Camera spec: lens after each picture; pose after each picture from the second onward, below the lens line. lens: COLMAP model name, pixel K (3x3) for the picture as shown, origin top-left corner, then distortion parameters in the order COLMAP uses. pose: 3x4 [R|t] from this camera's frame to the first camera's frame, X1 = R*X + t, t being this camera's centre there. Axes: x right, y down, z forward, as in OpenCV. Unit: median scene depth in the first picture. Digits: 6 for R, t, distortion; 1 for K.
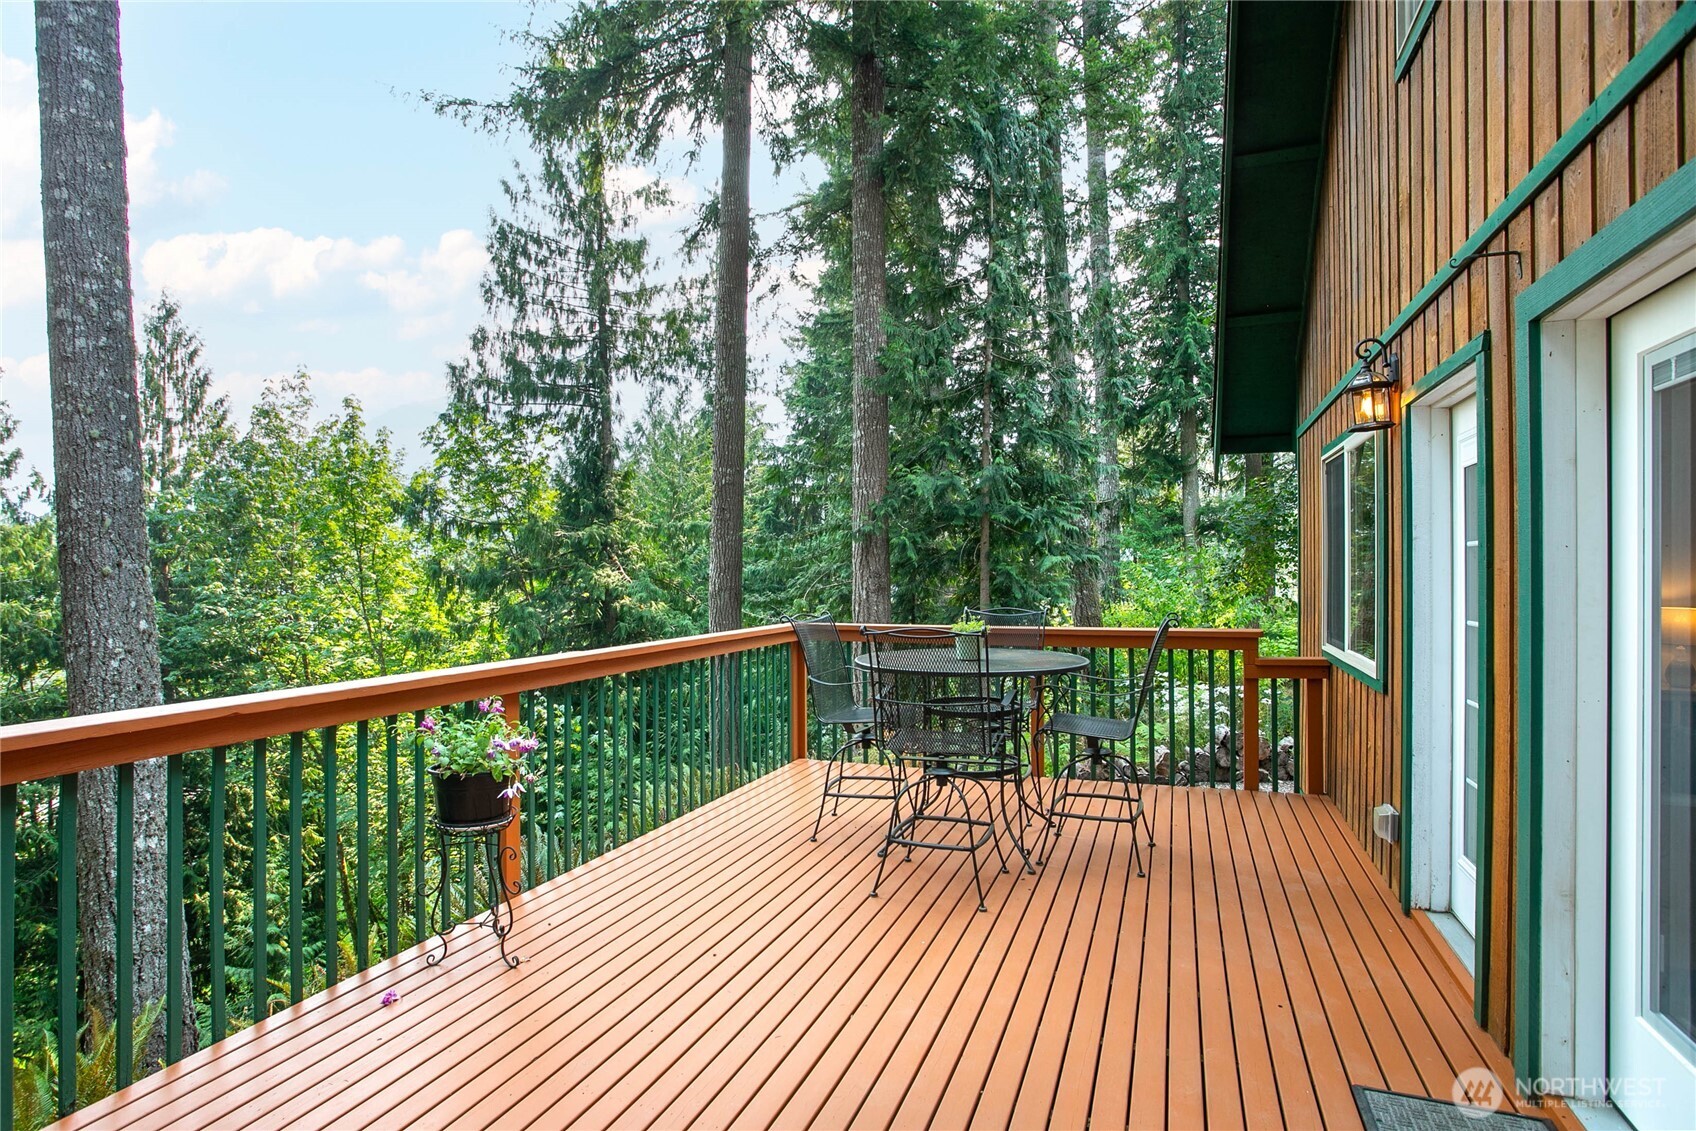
lens RADIAL K [[838.0, 0, 857.3], [0, 838.0, 565.1], [0, 0, 1]] dist [-0.024679, 0.001509]
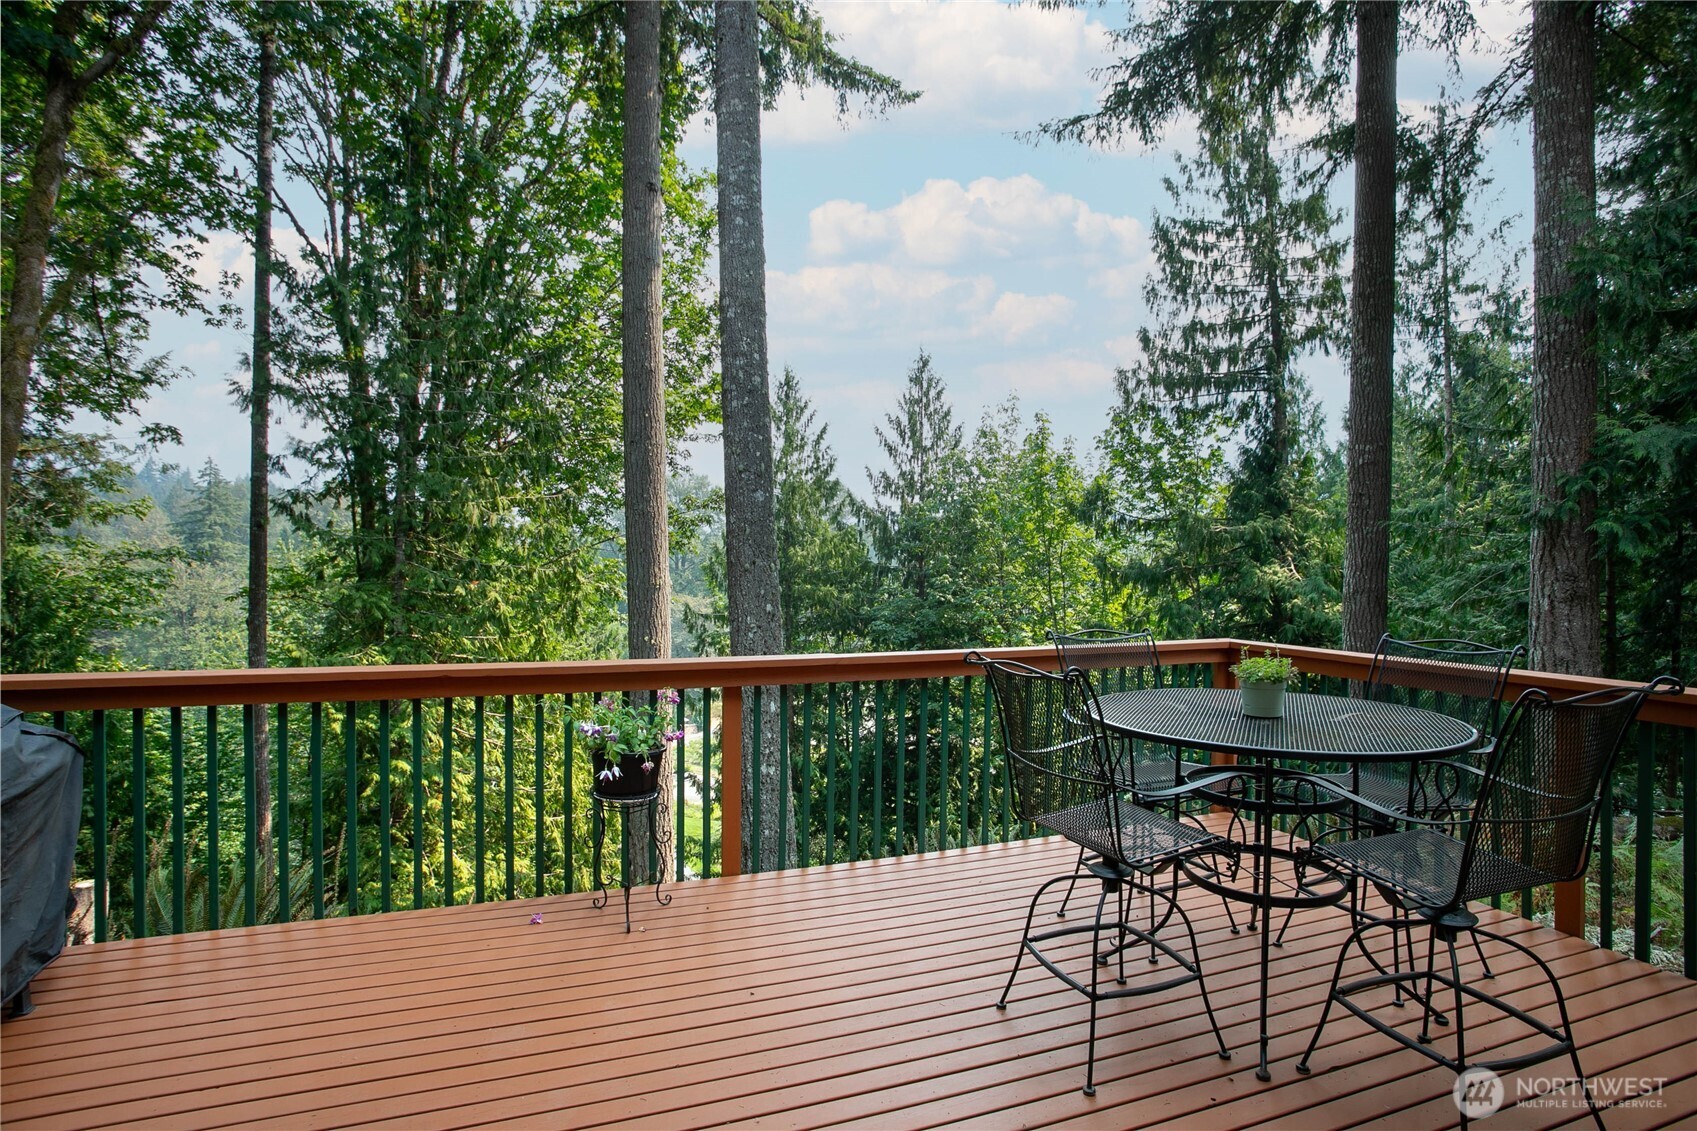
lens RADIAL K [[838.5, 0, 857.8], [0, 838.5, 565.1], [0, 0, 1]] dist [-0.024679, 0.001509]
pose [[0.684592, 0.005232, -0.728908, 0.050965], [-0.000792, 0.999979, 0.006433, -0.001244], [0.728926, -0.003827, 0.684582, 0.037320]]
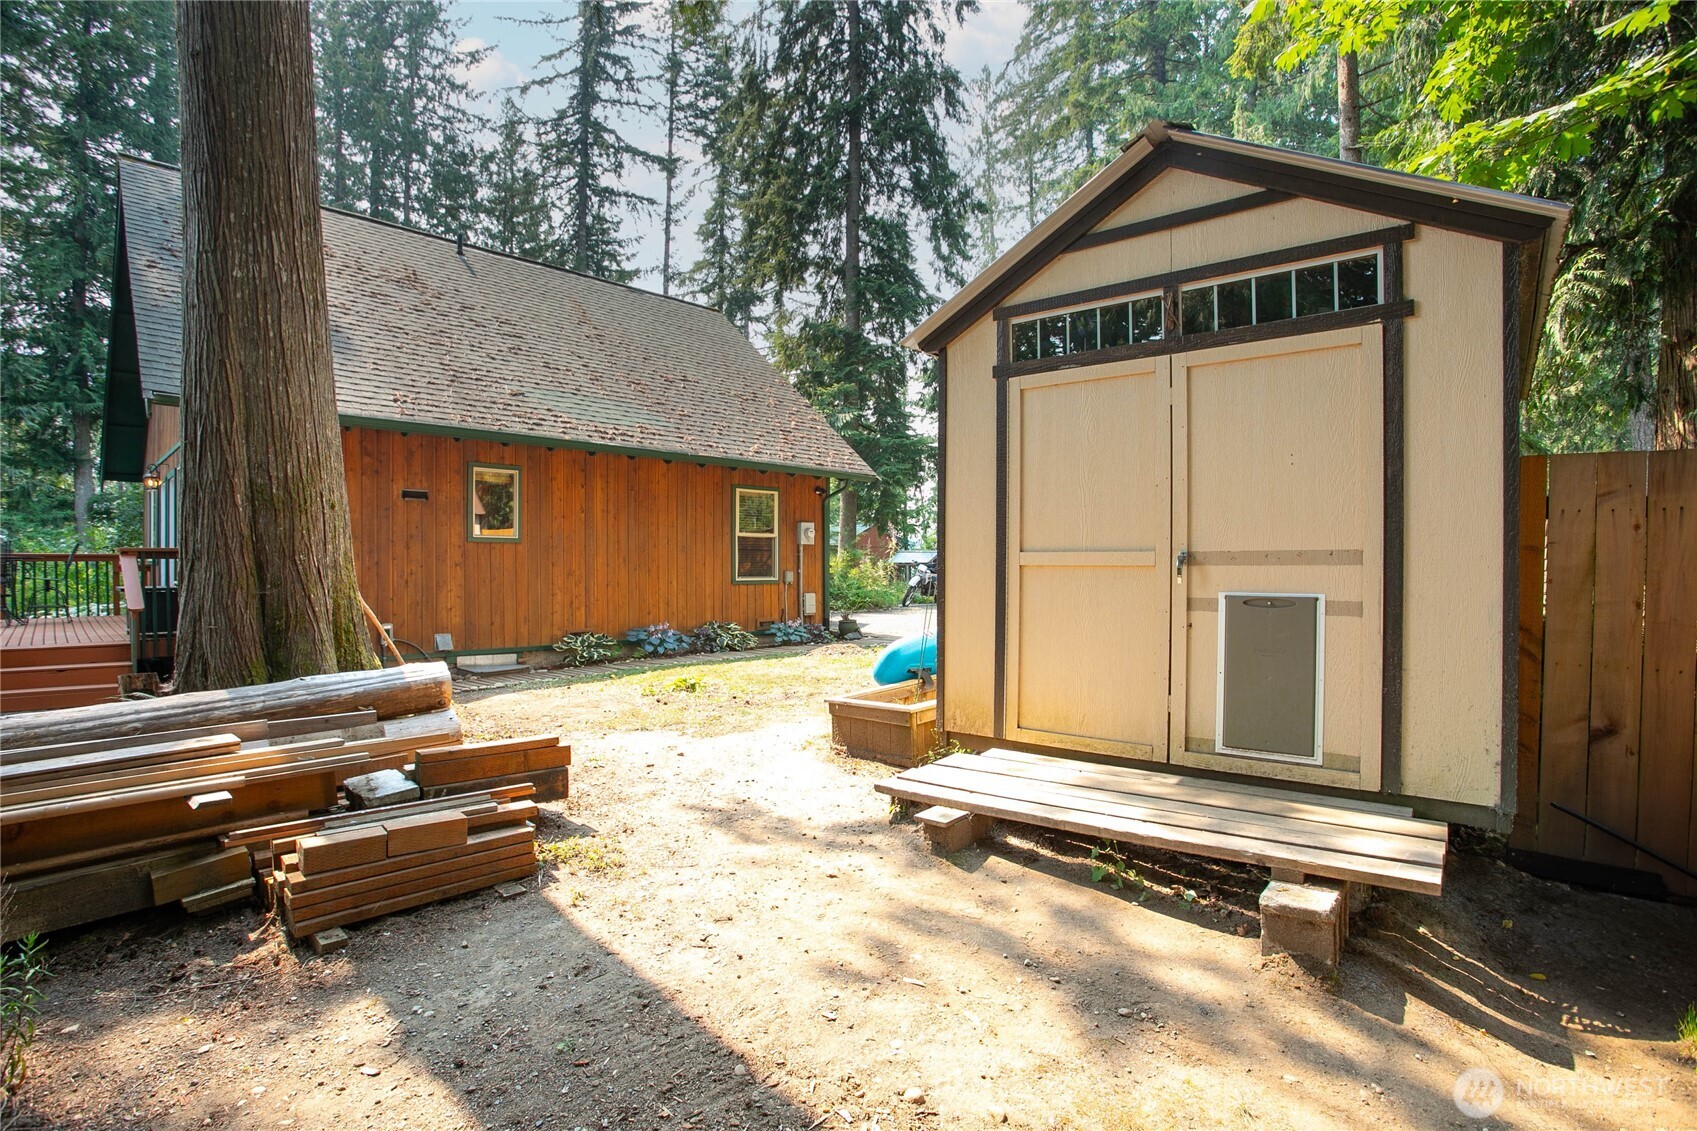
lens RADIAL K [[817.0, 0, 844.9], [0, 817.0, 570.3], [0, 0, 1]] dist [-0.047172, 0.000446]
pose [[0.401282, 0.000312, 0.915954, -0.131467], [-0.008545, 0.999958, 0.003403, 0.016603], [-0.915915, -0.009193, 0.401268, -0.319001]]
